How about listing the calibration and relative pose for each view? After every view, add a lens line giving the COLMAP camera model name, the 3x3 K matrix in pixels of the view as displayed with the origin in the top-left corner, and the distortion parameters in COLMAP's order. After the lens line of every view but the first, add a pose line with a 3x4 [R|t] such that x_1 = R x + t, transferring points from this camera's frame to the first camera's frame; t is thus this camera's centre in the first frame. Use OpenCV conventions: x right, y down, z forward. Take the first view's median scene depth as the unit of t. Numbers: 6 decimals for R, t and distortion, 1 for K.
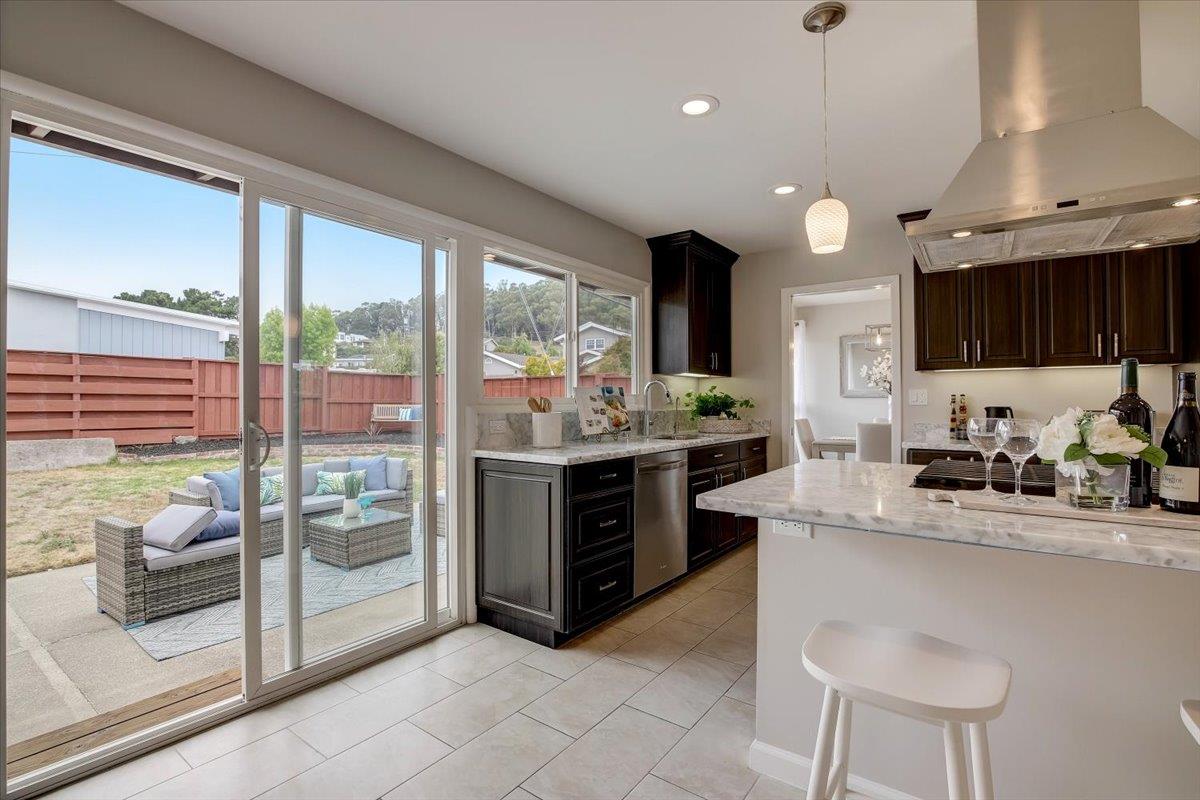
lens RADIAL K [[554.1, 0, 592.7], [0, 554.1, 393.5], [0, 0, 1]] dist [-0.012558, 0.001636]
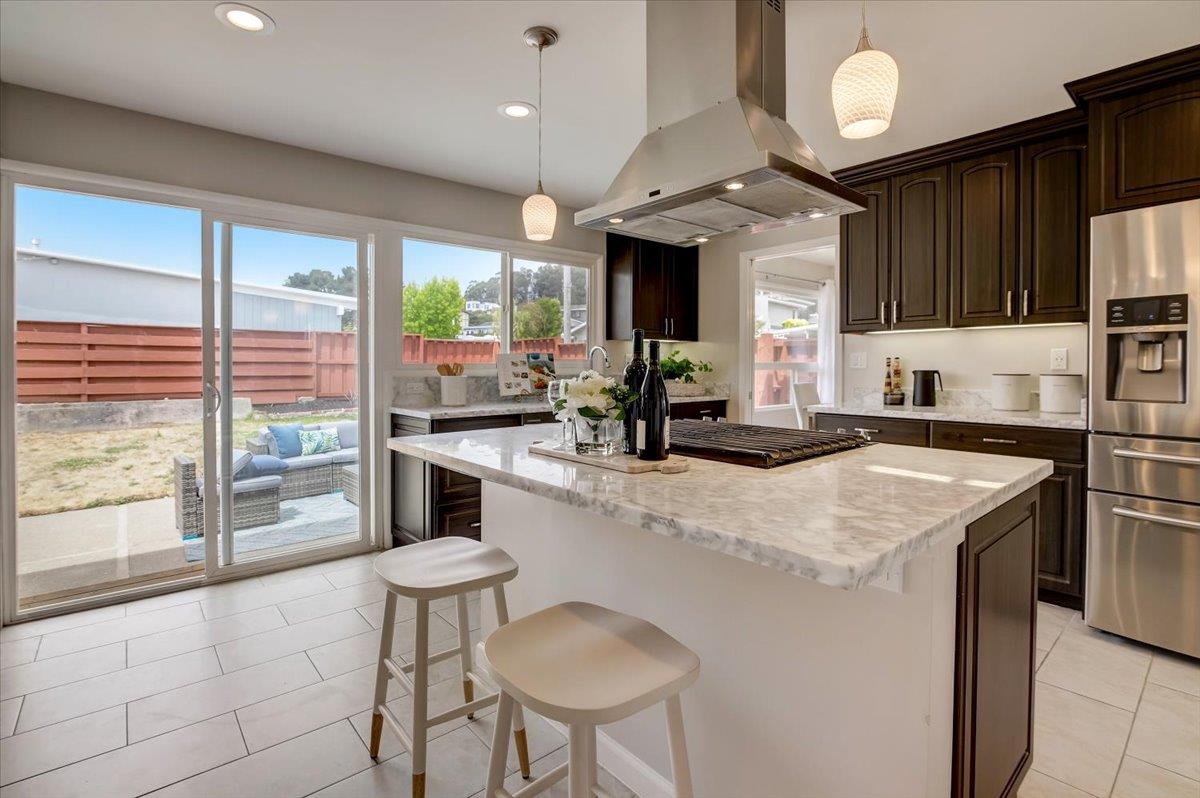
lens RADIAL K [[554.1, 0, 589.7], [0, 554.1, 374.1], [0, 0, 1]] dist [-0.012558, 0.001636]
pose [[0.975171, -0.001988, -0.221445, 0.300719], [0.008500, 0.999559, 0.028457, -0.000695], [0.221291, -0.029633, 0.974758, -0.050715]]
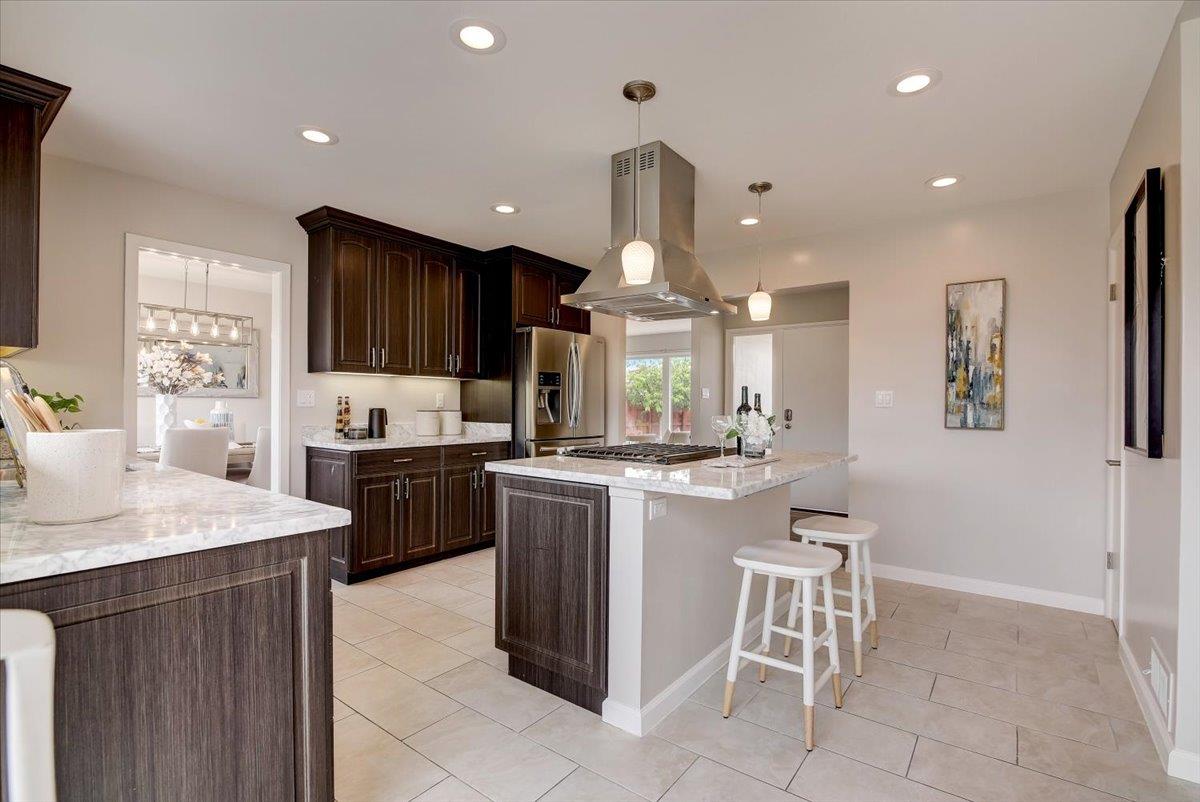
lens RADIAL K [[554.1, 0, 595.7], [0, 554.1, 407.7], [0, 0, 1]] dist [-0.012558, 0.001636]
pose [[0.028072, -0.004899, 0.999594, -0.312245], [-0.023785, 0.999702, 0.005568, 0.005048], [-0.999323, -0.023931, 0.027947, 0.411790]]
